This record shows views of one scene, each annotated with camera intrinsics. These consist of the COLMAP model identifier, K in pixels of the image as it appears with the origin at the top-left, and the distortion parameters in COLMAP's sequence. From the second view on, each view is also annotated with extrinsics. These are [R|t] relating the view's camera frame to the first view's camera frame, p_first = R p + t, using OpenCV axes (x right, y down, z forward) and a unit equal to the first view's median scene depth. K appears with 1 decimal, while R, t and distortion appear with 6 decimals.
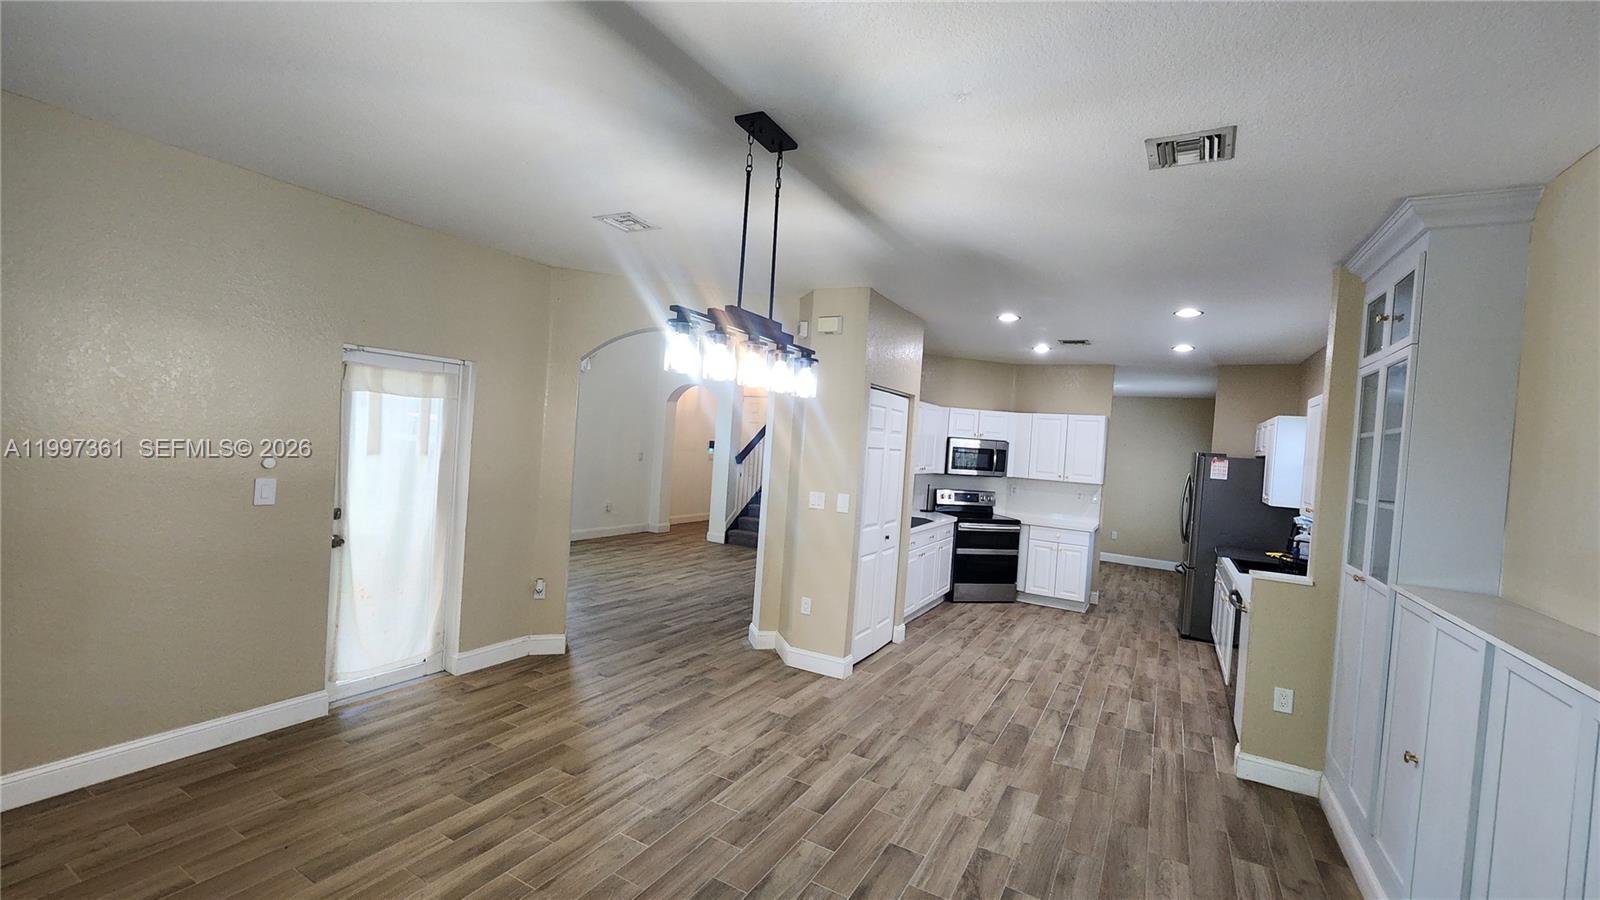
lens RADIAL K [[659.8, 0, 804.6], [0, 659.8, 452.0], [0, 0, 1]] dist [0.003290, -0.001797]
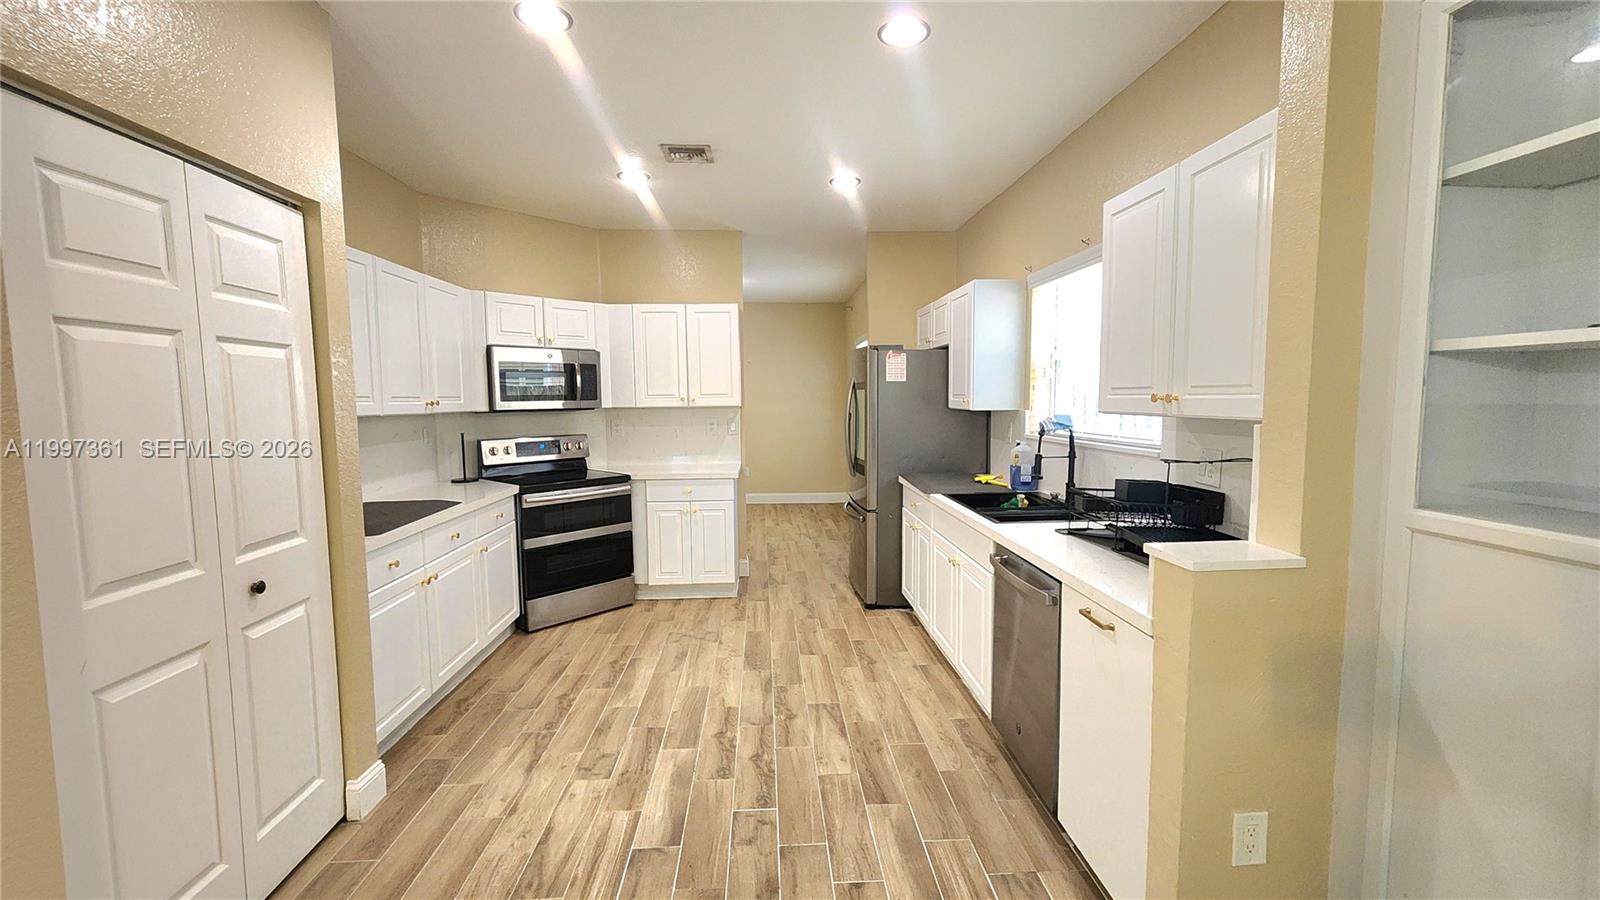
lens RADIAL K [[659.8, 0, 809.4], [0, 659.8, 454.4], [0, 0, 1]] dist [0.003290, -0.001797]
pose [[0.836223, -0.122330, 0.534571, 0.206664], [0.075489, 0.991200, 0.108737, 0.044273], [-0.543168, -0.050574, 0.838099, 0.578746]]
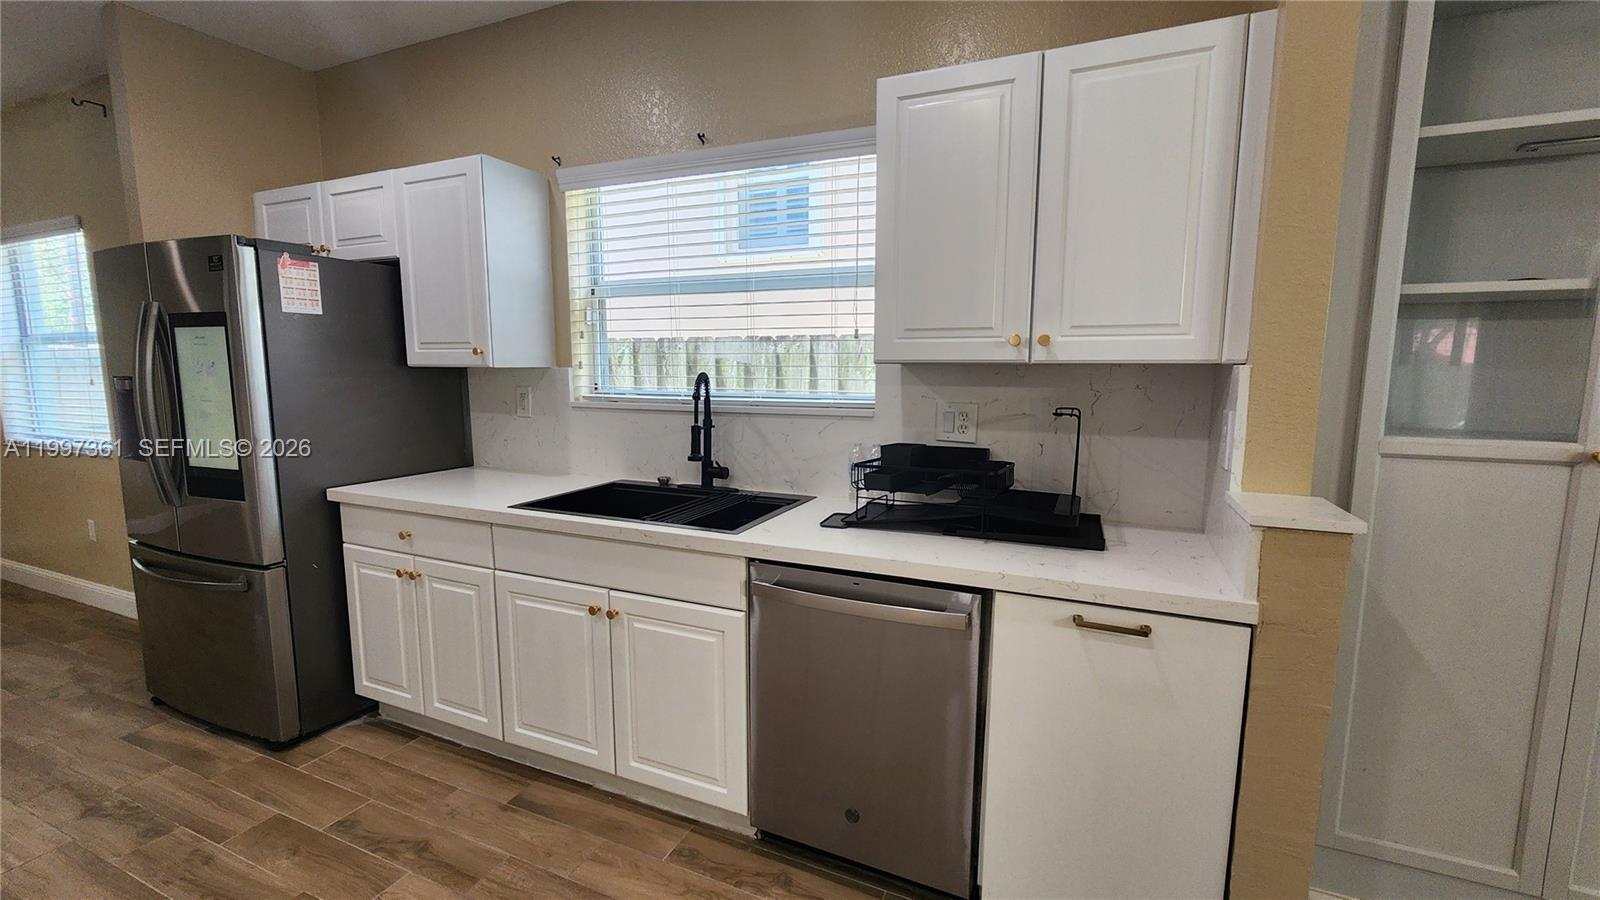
lens RADIAL K [[659.8, 0, 803.3], [0, 659.8, 451.7], [0, 0, 1]] dist [0.003290, -0.001797]
pose [[-0.084946, -0.195588, 0.977000, 0.279820], [0.009571, 0.980339, 0.197089, 0.058792], [-0.996340, 0.026093, -0.081404, 0.951315]]
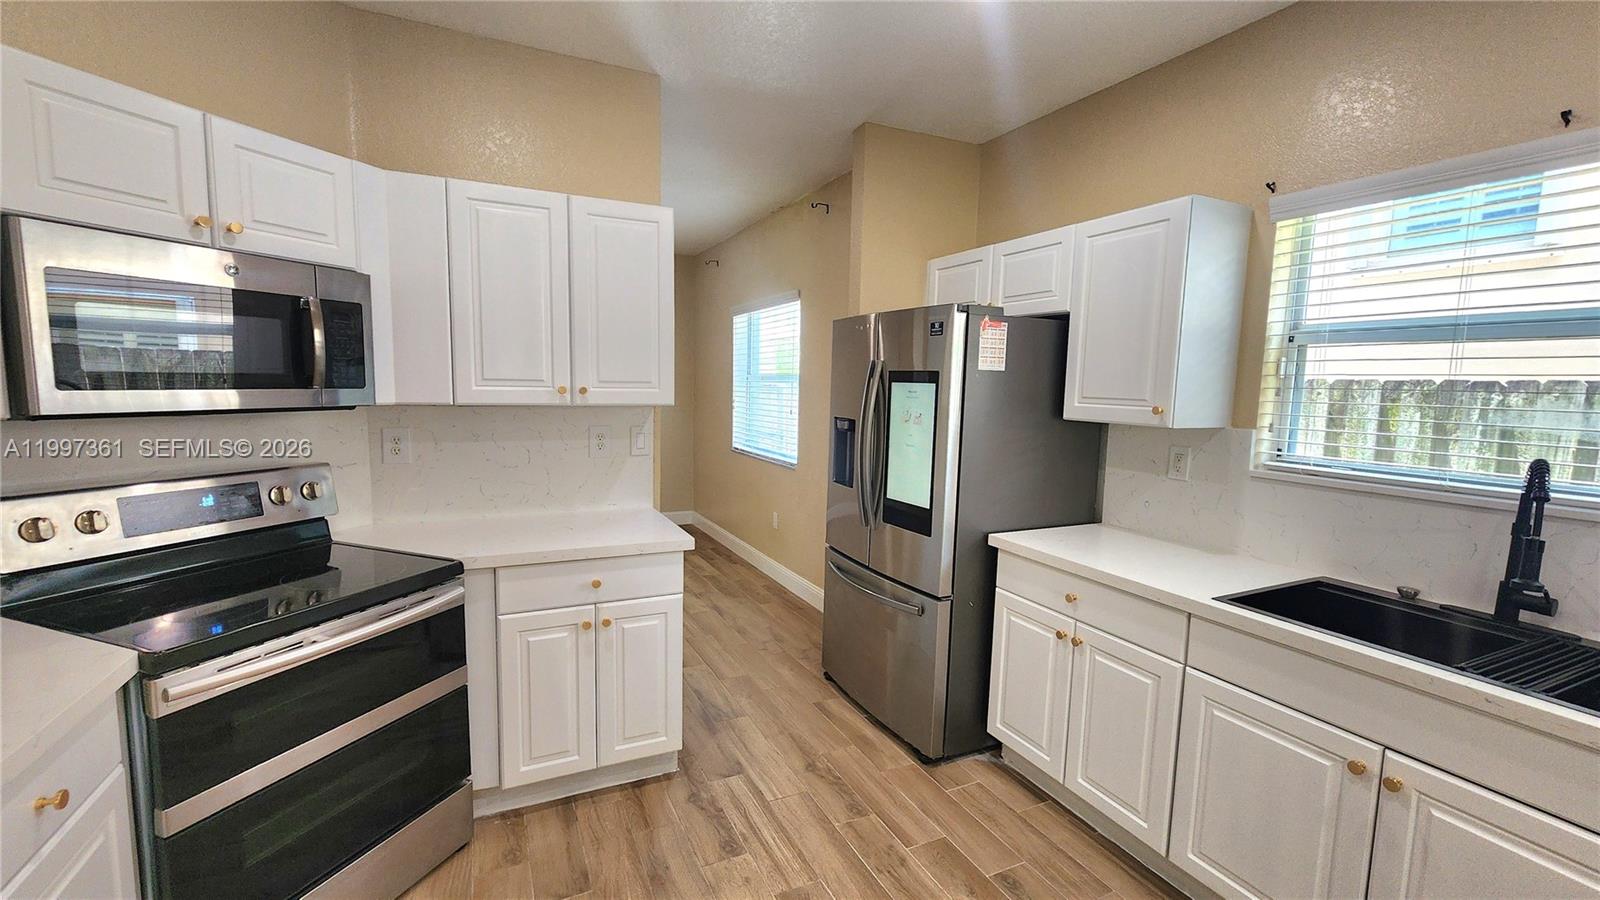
lens RADIAL K [[659.8, 0, 803.9], [0, 659.8, 455.7], [0, 0, 1]] dist [0.003290, -0.001797]
pose [[0.576678, -0.144081, 0.804166, 0.291233], [0.031256, 0.987496, 0.154514, 0.033082], [-0.816373, -0.063969, 0.573971, 1.090520]]
